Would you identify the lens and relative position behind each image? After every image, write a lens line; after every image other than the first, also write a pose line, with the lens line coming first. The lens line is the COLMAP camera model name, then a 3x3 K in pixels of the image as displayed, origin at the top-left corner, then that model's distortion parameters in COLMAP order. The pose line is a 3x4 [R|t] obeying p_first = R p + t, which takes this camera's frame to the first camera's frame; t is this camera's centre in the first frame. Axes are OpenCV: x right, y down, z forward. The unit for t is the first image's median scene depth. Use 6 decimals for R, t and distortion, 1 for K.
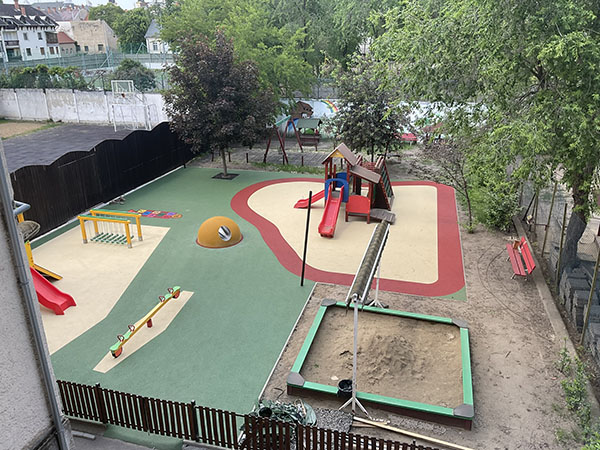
lens RADIAL K [[495.5, 0, 296.9], [0, 495.5, 218.9], [0, 0, 1]] dist [0.042644, -0.084389]
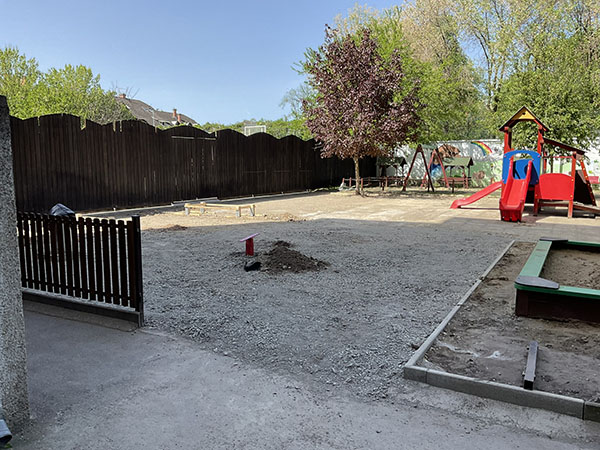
lens RADIAL K [[495.5, 0, 300.1], [0, 495.5, 225.6], [0, 0, 1]] dist [0.042644, -0.084389]
pose [[0.971197, 0.041944, -0.234556, -0.072462], [-0.092118, 0.973940, -0.207257, 0.262669], [0.219750, 0.222894, 0.949752, 0.342346]]
